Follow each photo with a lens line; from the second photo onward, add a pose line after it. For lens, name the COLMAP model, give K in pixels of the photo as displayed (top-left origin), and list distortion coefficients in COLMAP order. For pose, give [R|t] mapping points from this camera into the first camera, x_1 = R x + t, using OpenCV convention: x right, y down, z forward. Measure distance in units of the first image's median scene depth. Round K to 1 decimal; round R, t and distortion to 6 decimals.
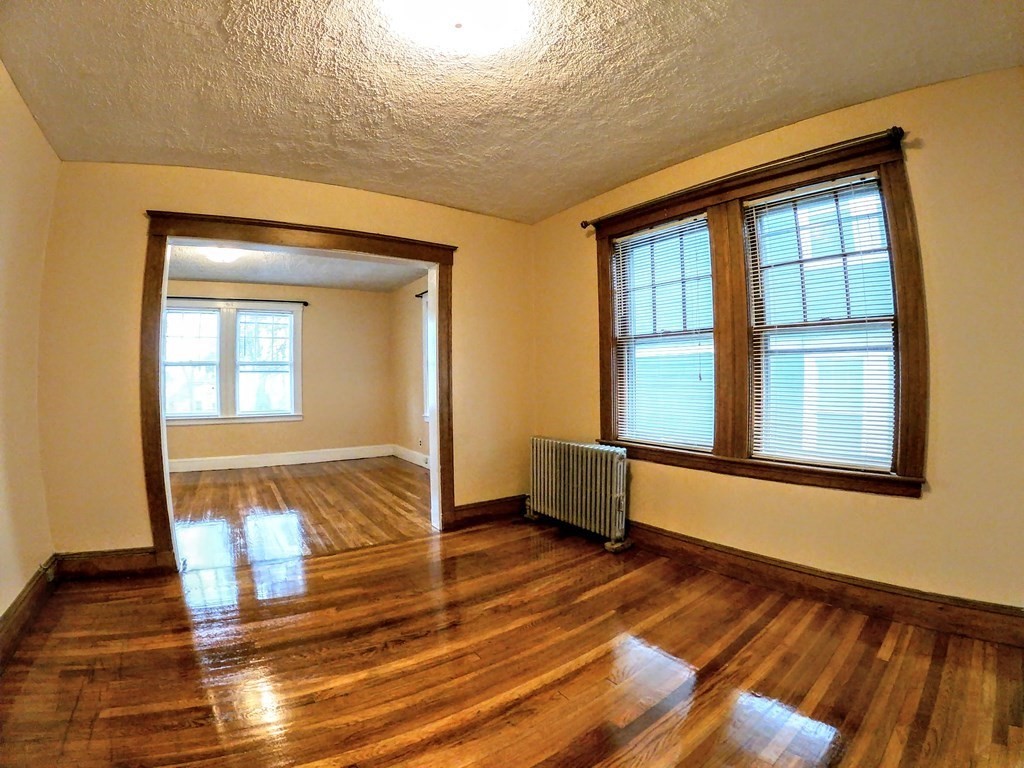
lens RADIAL K [[450.9, 0, 516.3], [0, 450.9, 381.7], [0, 0, 1]] dist [-0.197289, 0.033299]
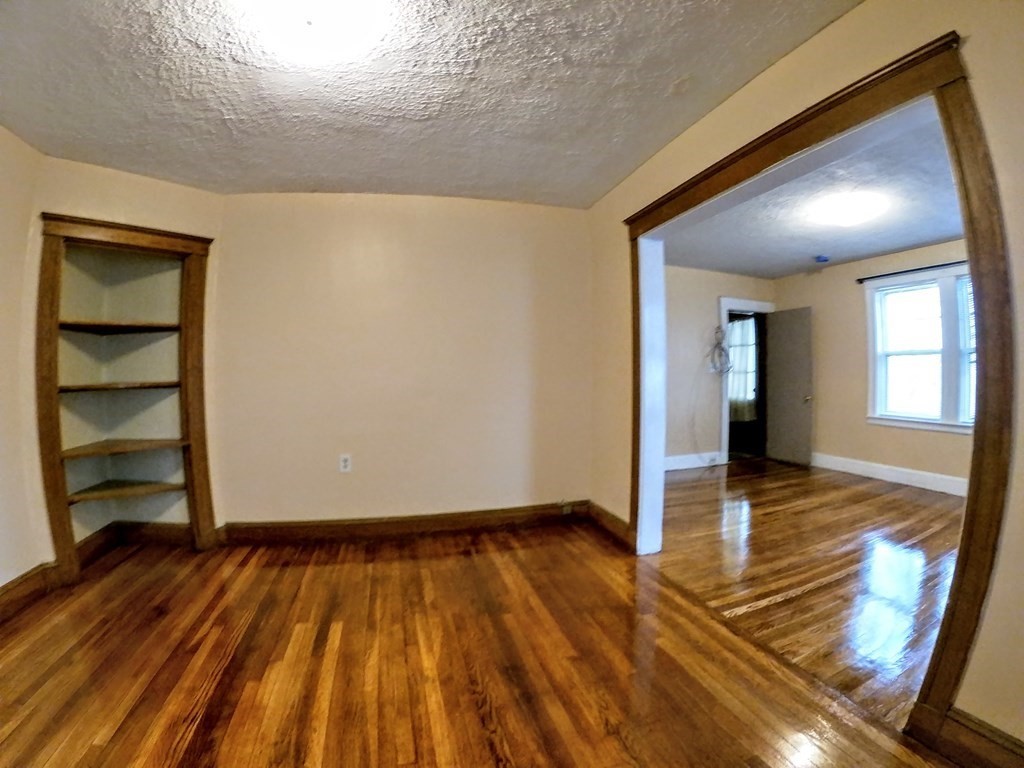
lens RADIAL K [[450.9, 0, 516.3], [0, 450.9, 381.7], [0, 0, 1]] dist [-0.197289, 0.033299]
pose [[-0.370570, 0.020782, -0.928572, 0.282039], [0.011972, 0.999773, 0.017598, -0.005201], [0.928727, -0.004595, -0.370735, 0.965803]]
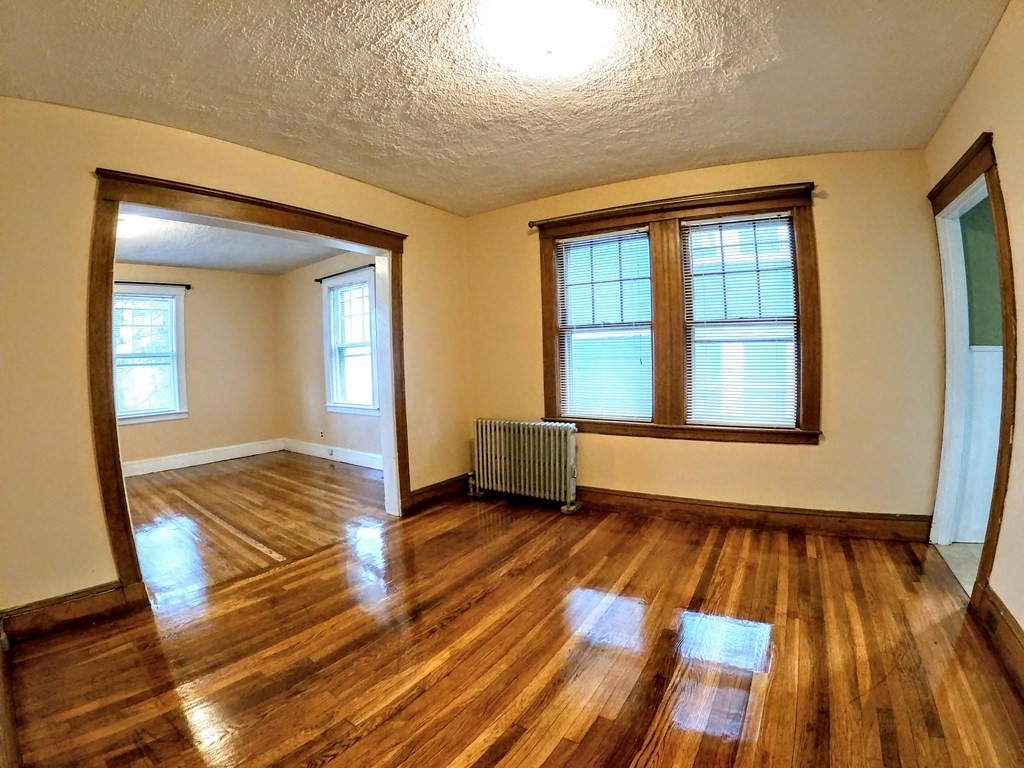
lens RADIAL K [[450.9, 0, 516.3], [0, 450.9, 381.7], [0, 0, 1]] dist [-0.197289, 0.033299]
pose [[0.928045, -0.030115, 0.371249, -0.365451], [0.017471, 0.999149, 0.037374, -0.006007], [-0.372059, -0.028199, 0.927781, -0.032035]]
